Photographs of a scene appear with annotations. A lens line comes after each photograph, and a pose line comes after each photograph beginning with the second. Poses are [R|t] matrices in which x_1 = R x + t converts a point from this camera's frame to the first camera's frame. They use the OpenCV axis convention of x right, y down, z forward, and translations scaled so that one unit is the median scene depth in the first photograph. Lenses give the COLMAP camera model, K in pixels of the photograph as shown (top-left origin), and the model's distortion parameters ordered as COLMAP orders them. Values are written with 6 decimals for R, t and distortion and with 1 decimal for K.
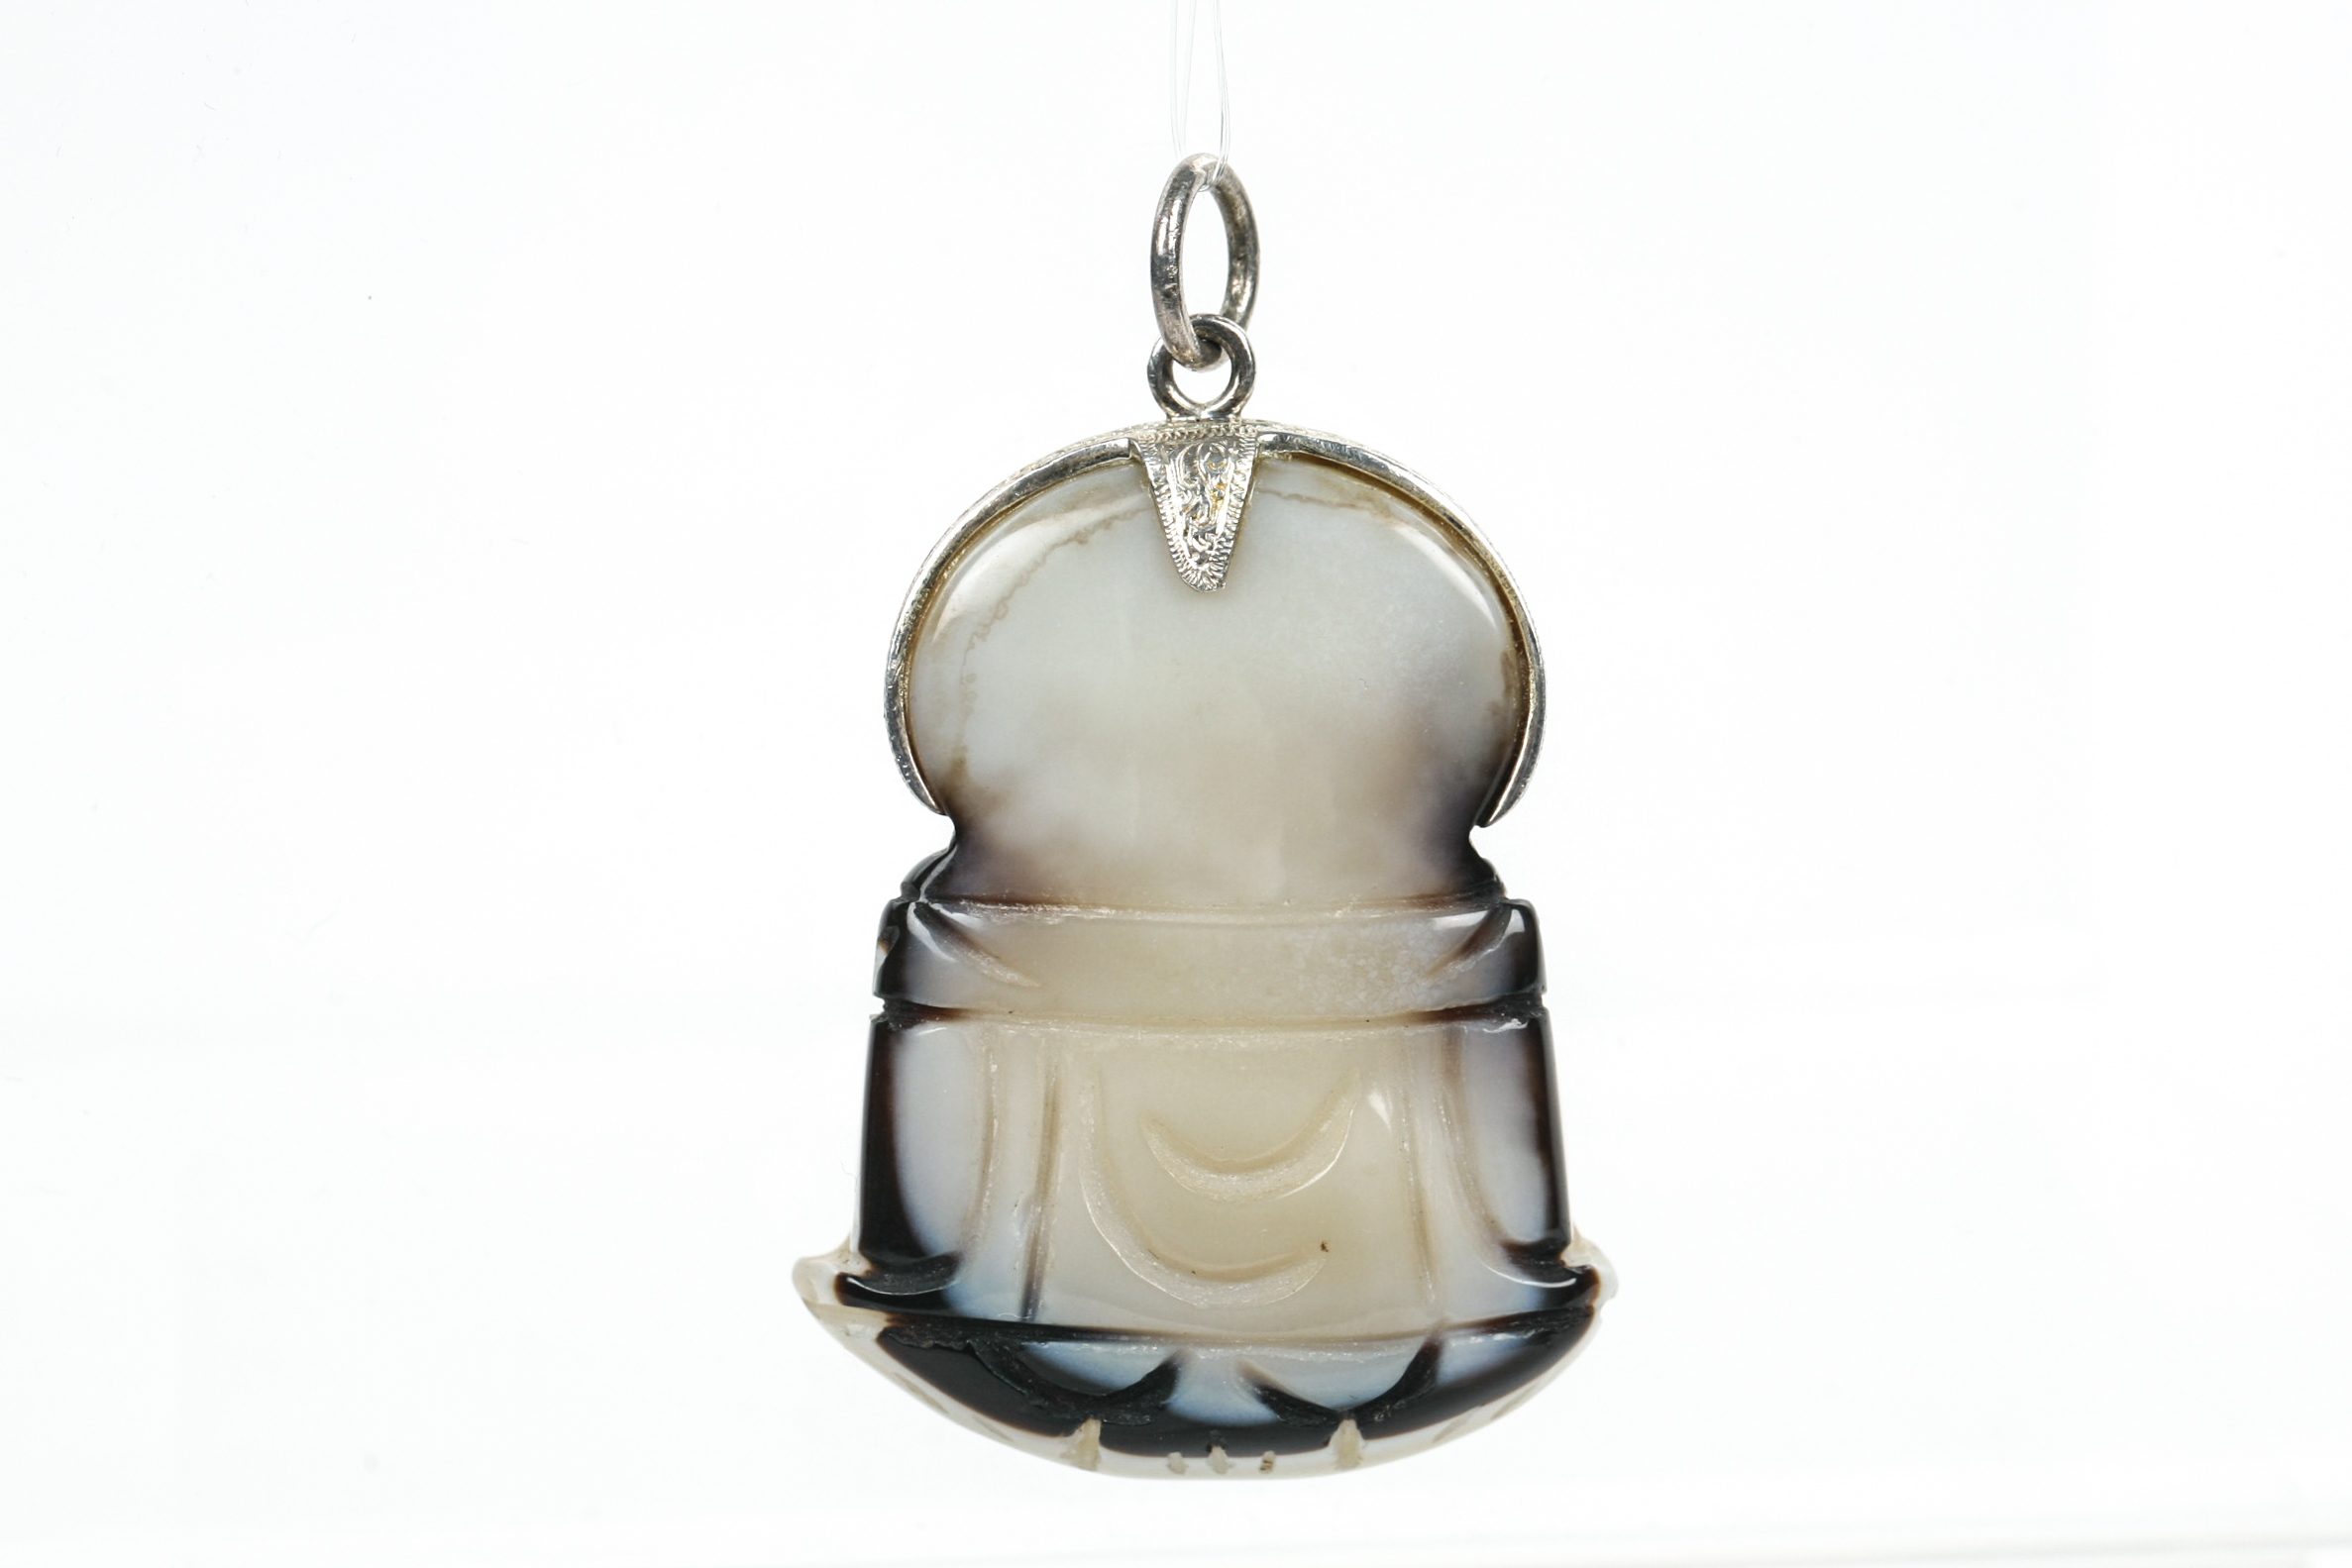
lens RADIAL K [[10989.4, 0, 1174.5], [0, 10989.4, 786.5], [0, 0, 1]] dist [-0.258485, 0.000000]
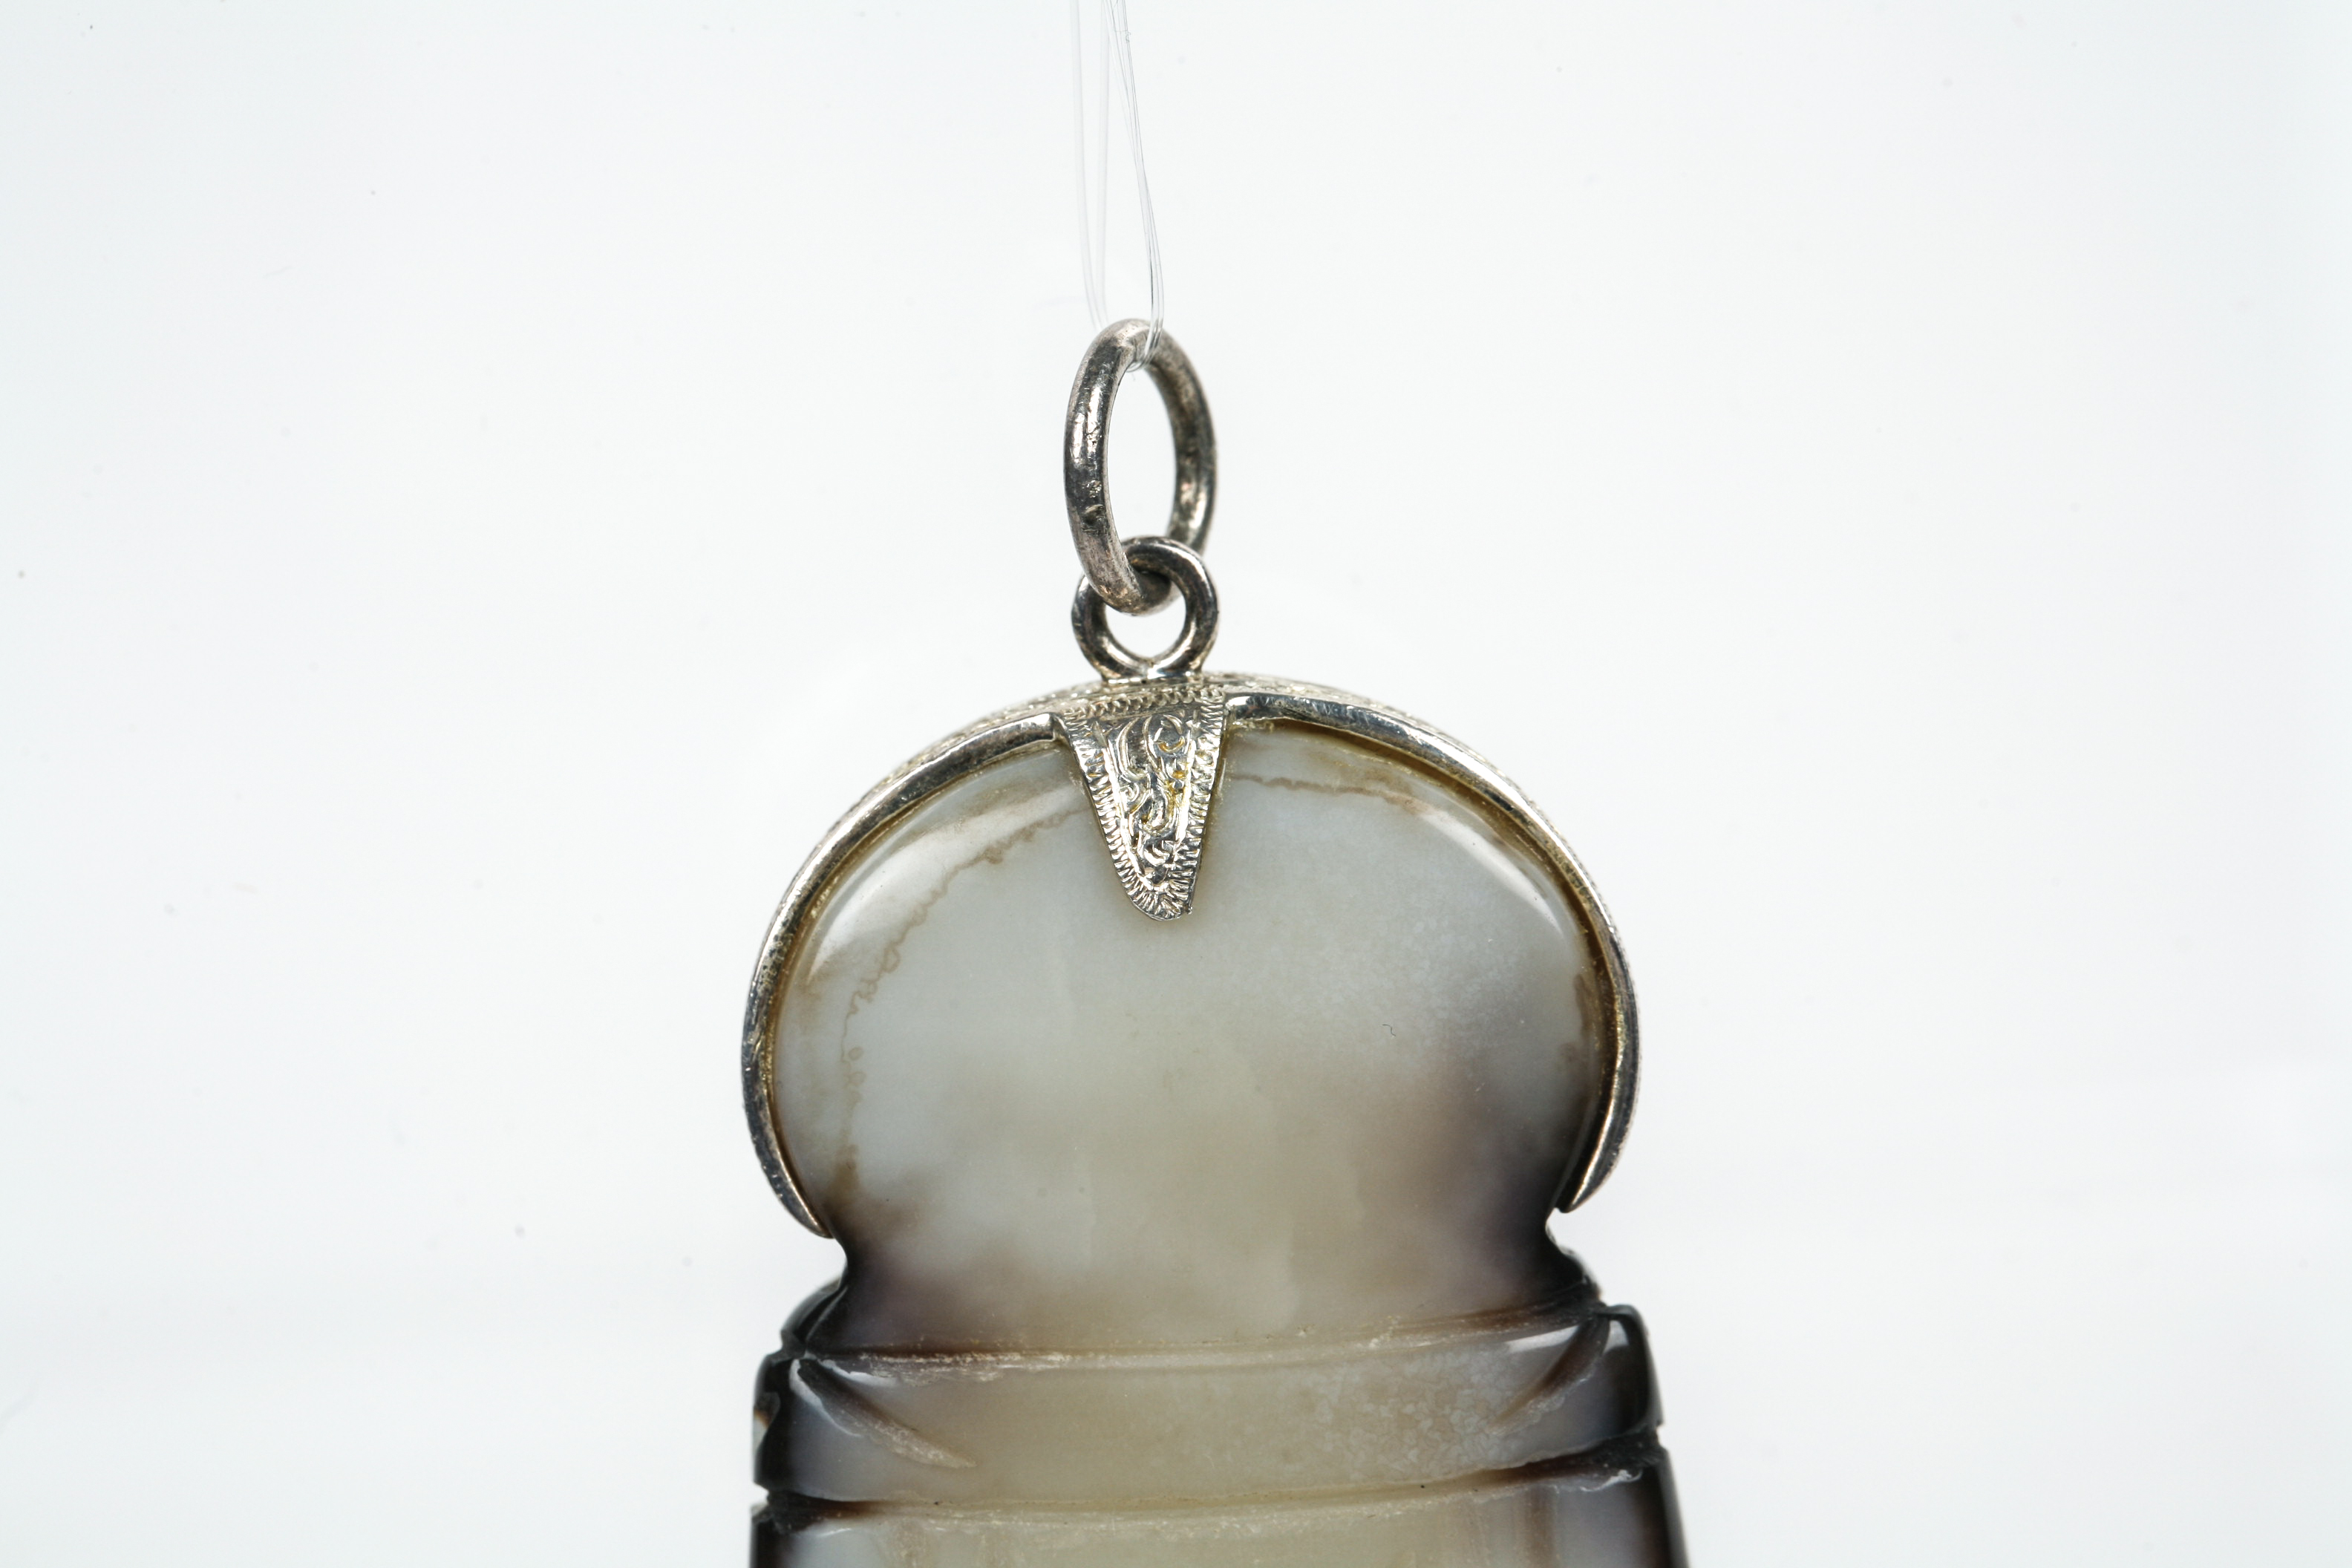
lens RADIAL K [[10990.6, 0, 1178.1], [0, 10990.6, 780.0], [0, 0, 1]] dist [-0.258485, 0.000000]
pose [[0.998185, -0.059311, -0.010484, 0.011760], [0.059442, 0.998151, 0.012659, -0.036061], [0.009714, -0.013259, 0.999865, 0.266069]]
